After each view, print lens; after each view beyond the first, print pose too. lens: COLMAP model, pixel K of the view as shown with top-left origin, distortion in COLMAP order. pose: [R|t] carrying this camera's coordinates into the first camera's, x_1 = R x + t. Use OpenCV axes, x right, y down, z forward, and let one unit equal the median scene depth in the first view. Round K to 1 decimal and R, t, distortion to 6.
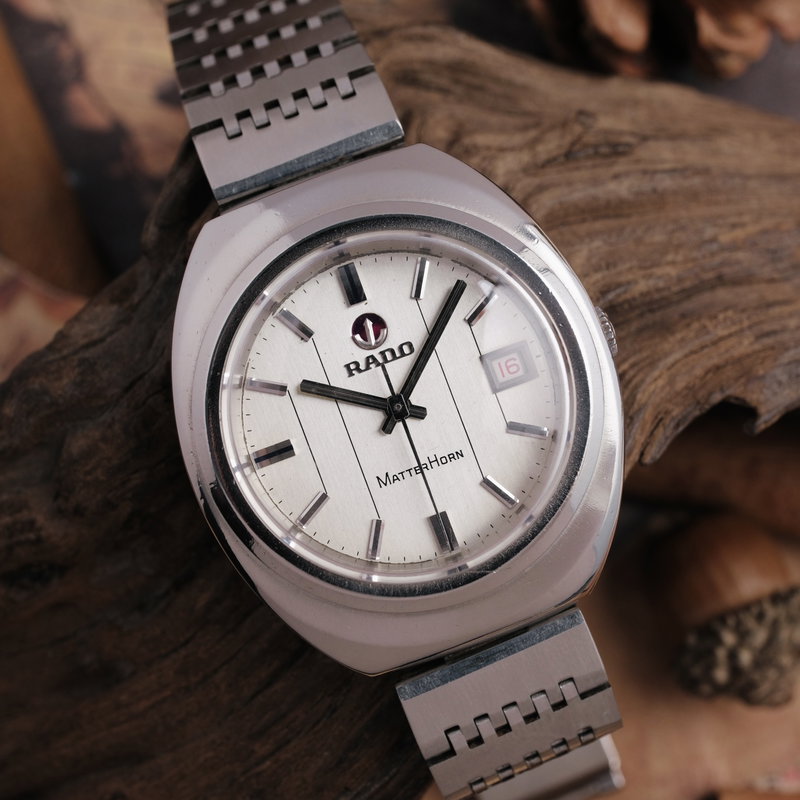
lens RADIAL K [[1536.7, 0, 400.0], [0, 1536.7, 400.0], [0, 0, 1]] dist [0.018395, 0.139951]
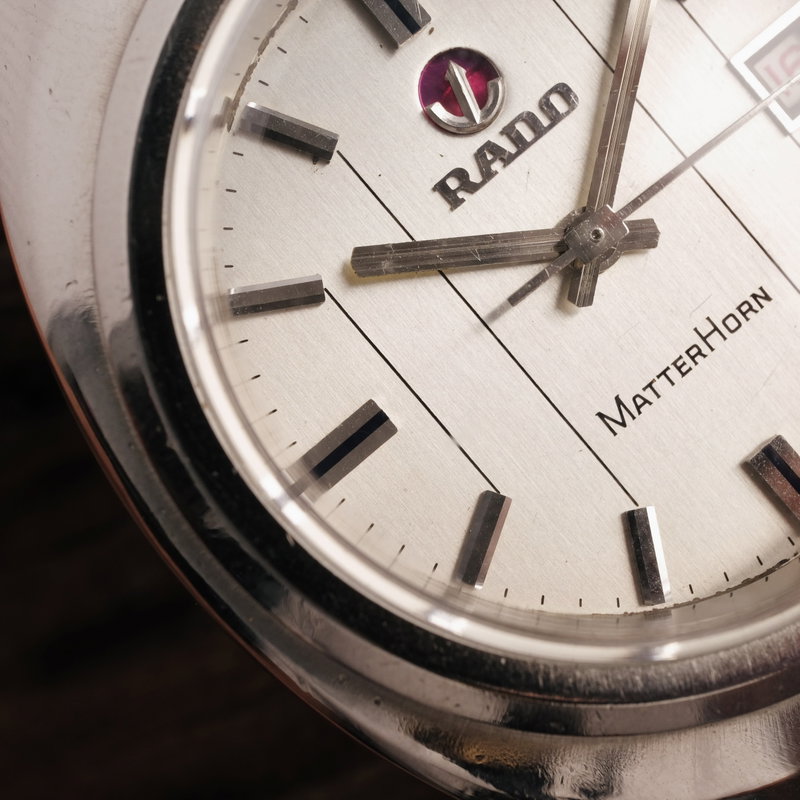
lens RADIAL K [[1669.4, 0, 400.0], [0, 1669.4, 400.0], [0, 0, 1]] dist [0.007829, 0.251895]
pose [[0.937449, -0.337112, 0.086862, -0.103050], [0.337440, 0.941279, 0.011325, 0.023248], [-0.085580, 0.018694, 0.996156, 0.553860]]
